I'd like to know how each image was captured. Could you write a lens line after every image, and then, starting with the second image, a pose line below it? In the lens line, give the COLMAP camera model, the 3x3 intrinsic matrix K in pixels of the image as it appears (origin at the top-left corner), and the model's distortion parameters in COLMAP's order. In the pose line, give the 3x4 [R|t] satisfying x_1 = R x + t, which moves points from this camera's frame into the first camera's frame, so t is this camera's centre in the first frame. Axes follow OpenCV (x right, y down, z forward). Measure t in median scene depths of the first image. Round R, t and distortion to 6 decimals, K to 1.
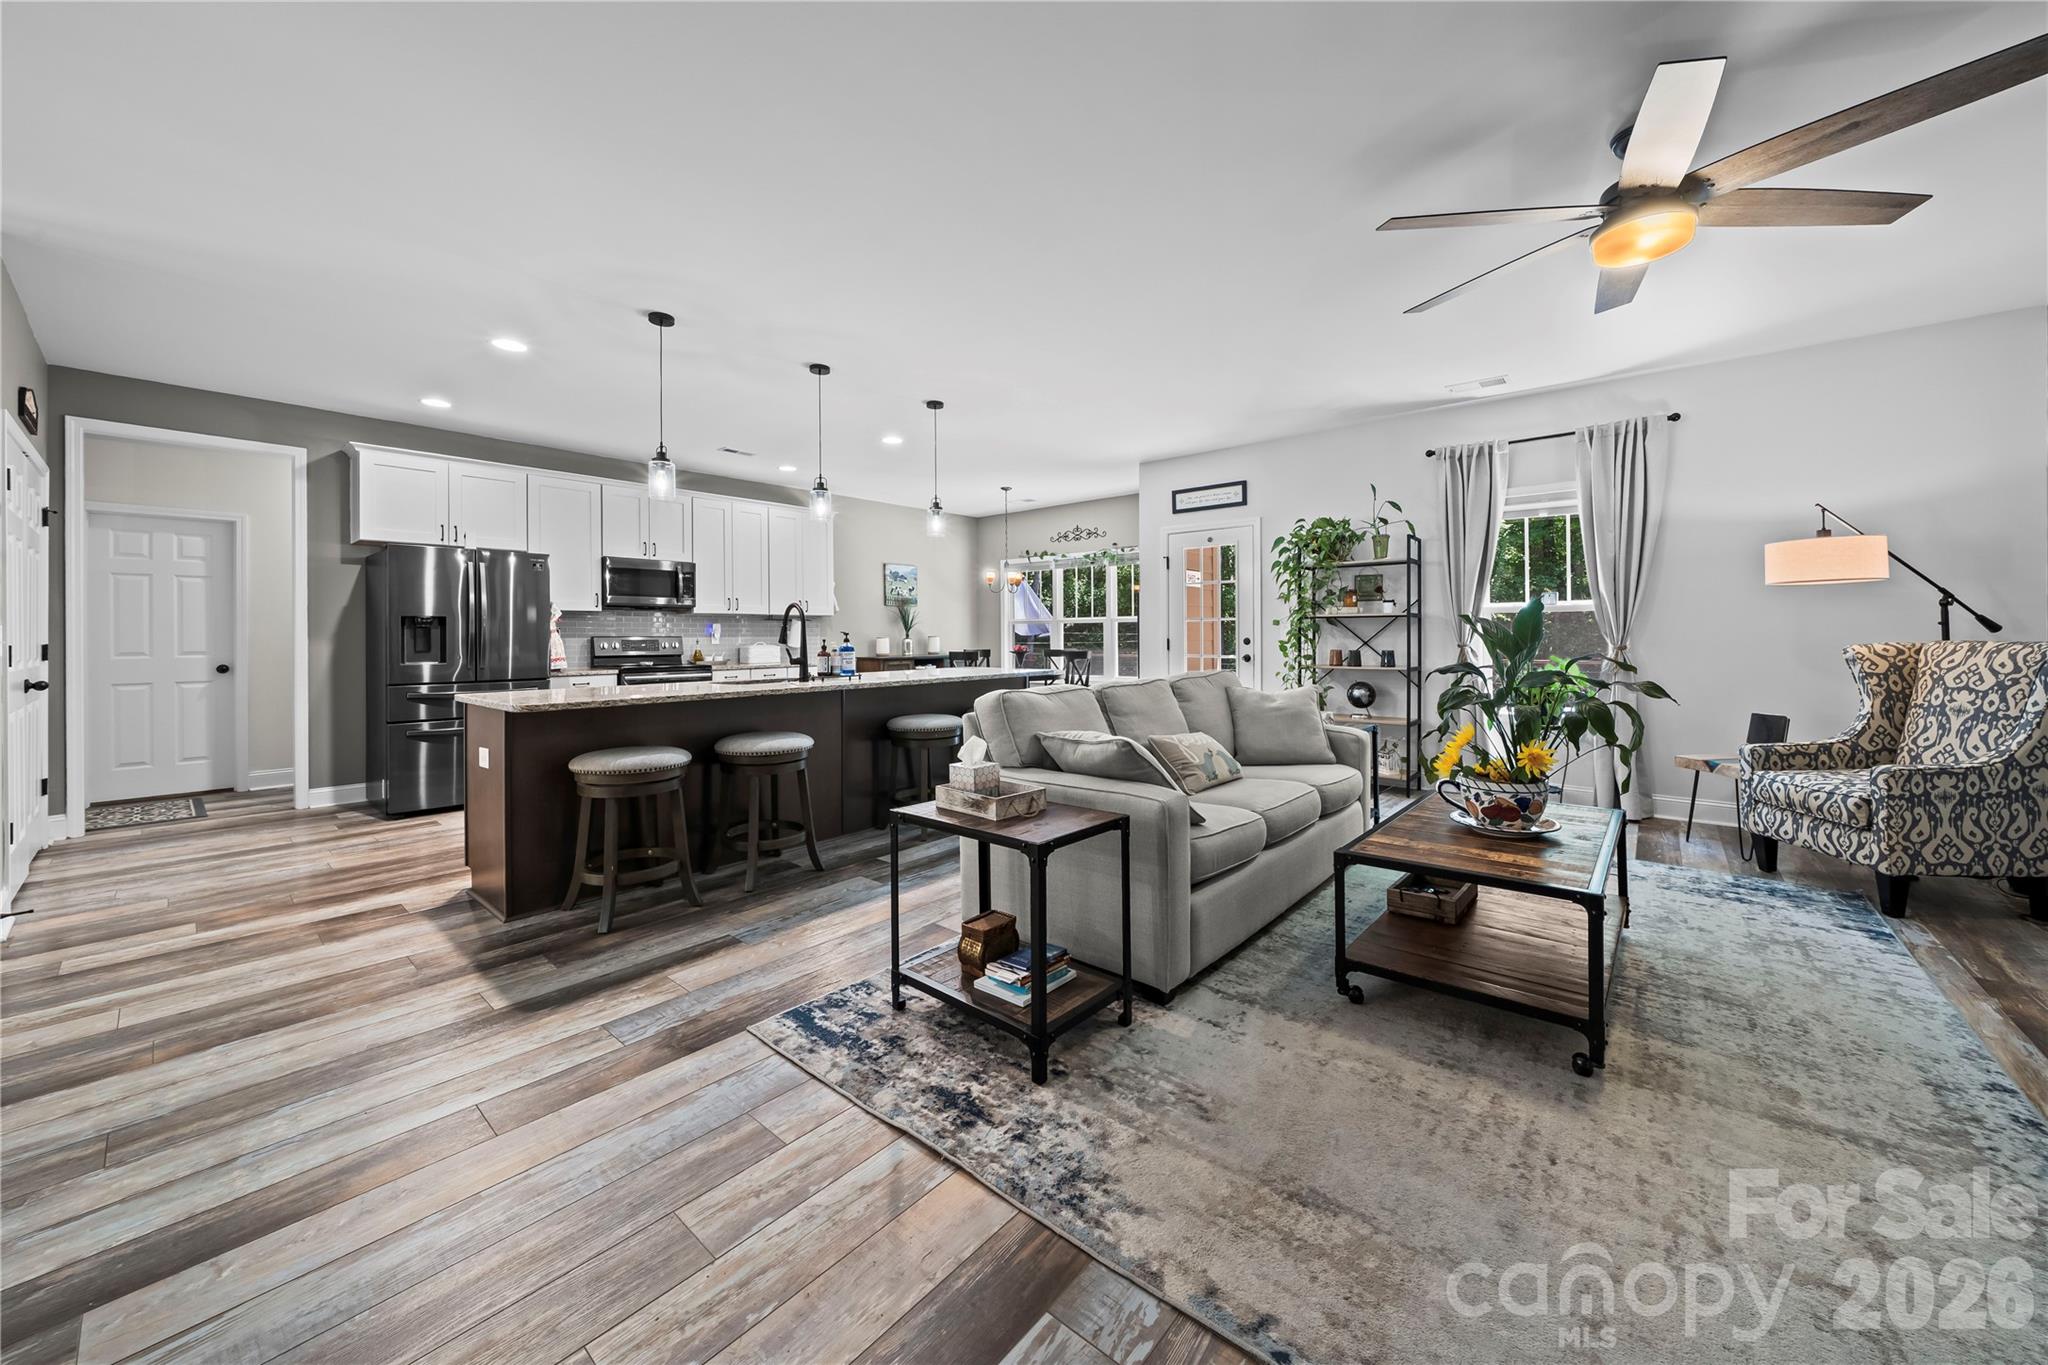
lens RADIAL K [[749.7, 0, 1036.0], [0, 749.7, 634.1], [0, 0, 1]] dist [-0.003417, -0.000220]
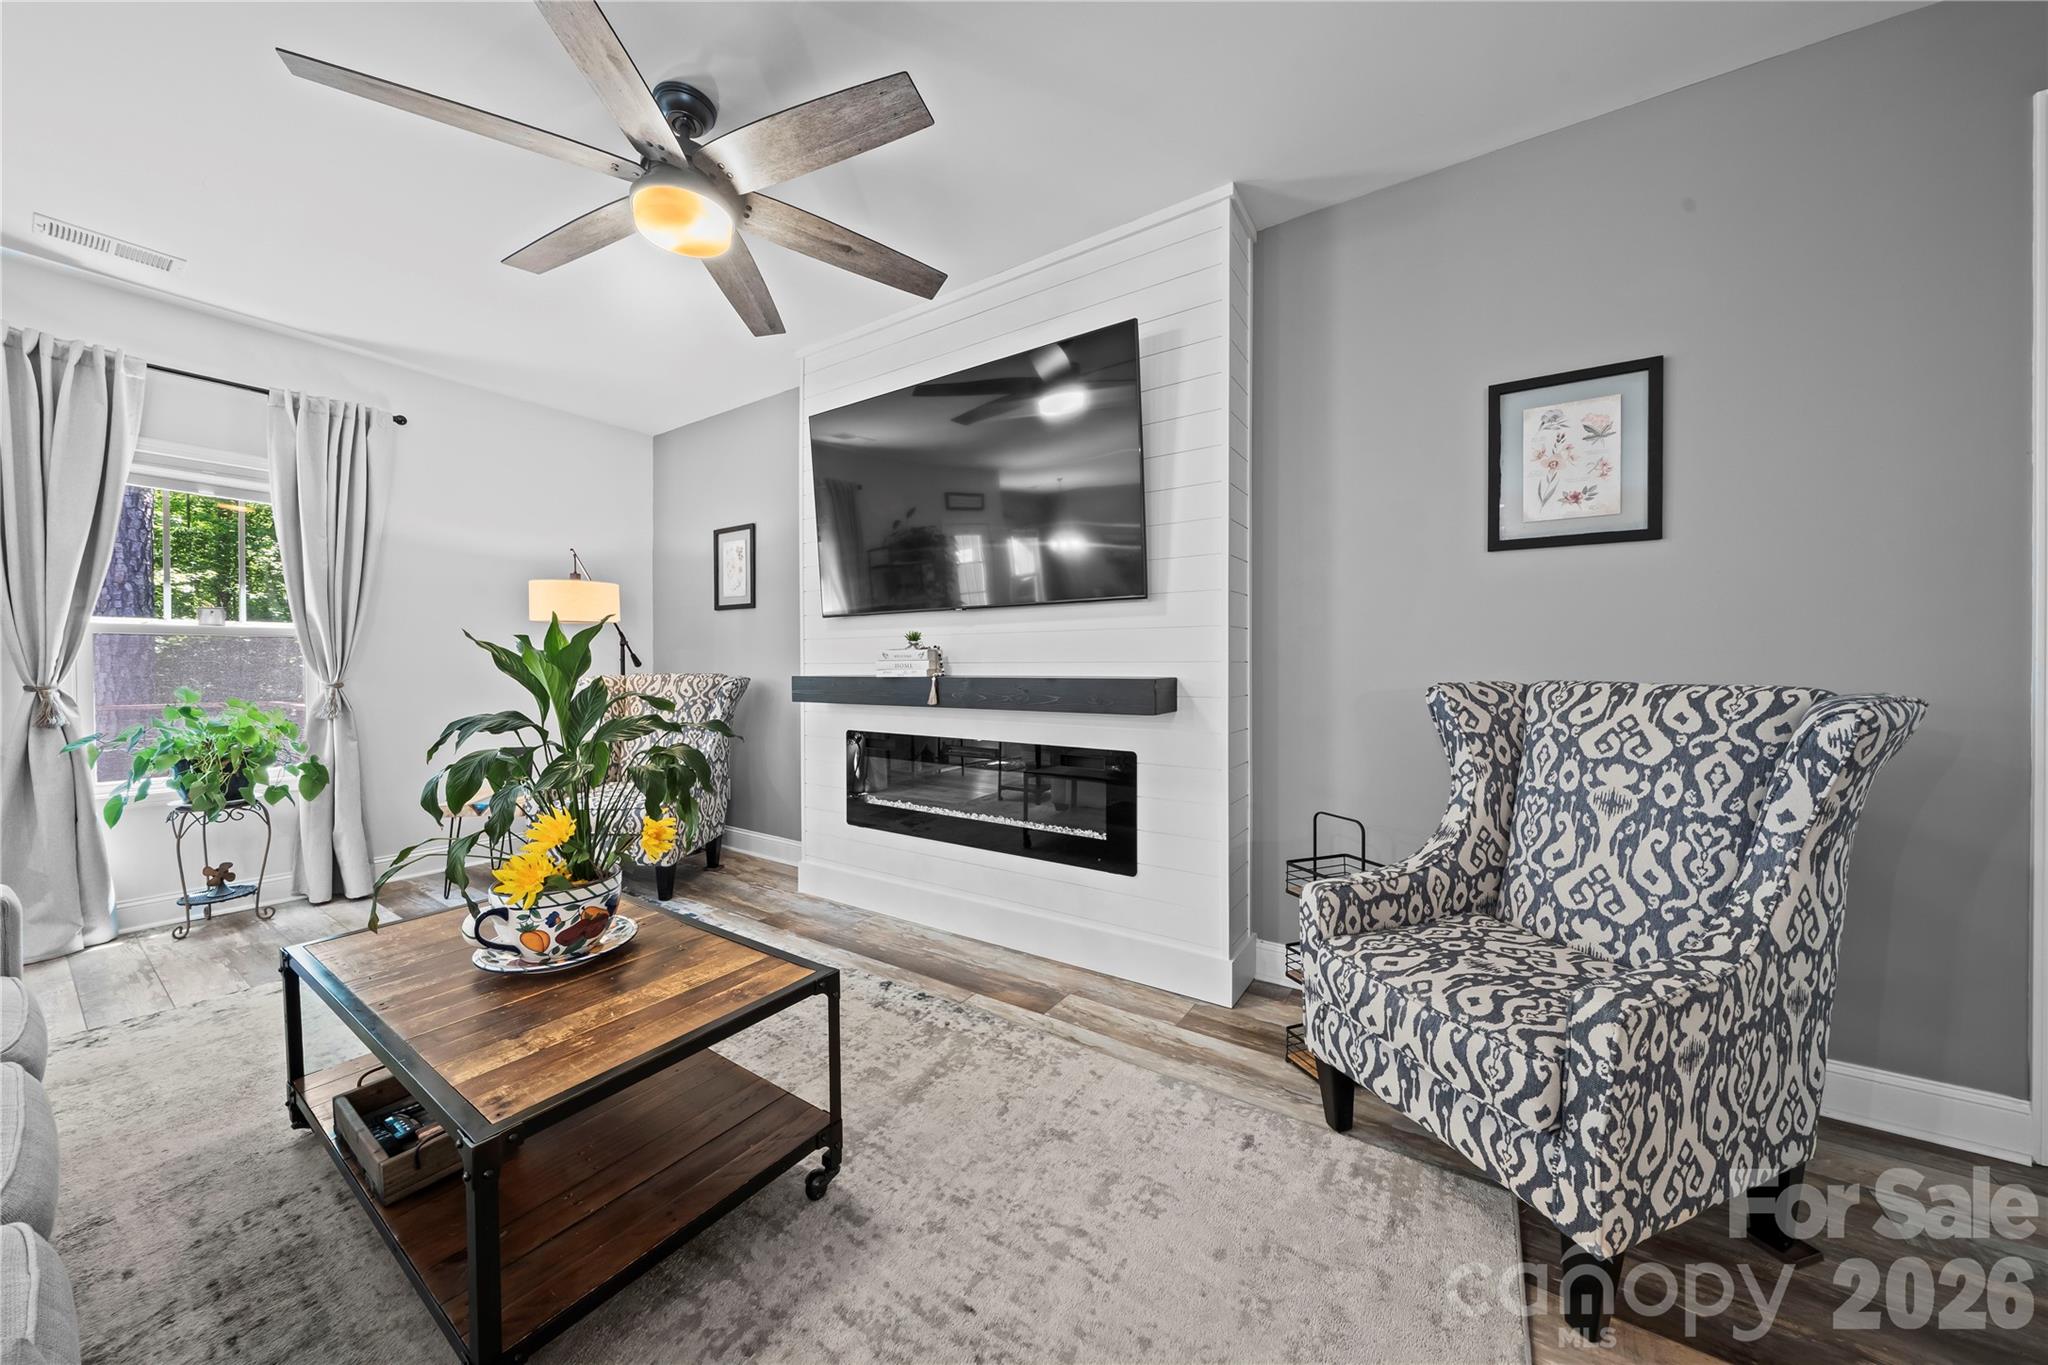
lens RADIAL K [[694.8, 0, 1015.8], [0, 694.8, 668.1], [0, 0, 1]] dist [-0.008268, 0.000205]
pose [[-0.110085, 0.001451, 0.993921, -0.024119], [0.000524, 0.999999, -0.001402, 0.001216], [-0.993922, 0.000366, -0.110085, 0.353894]]
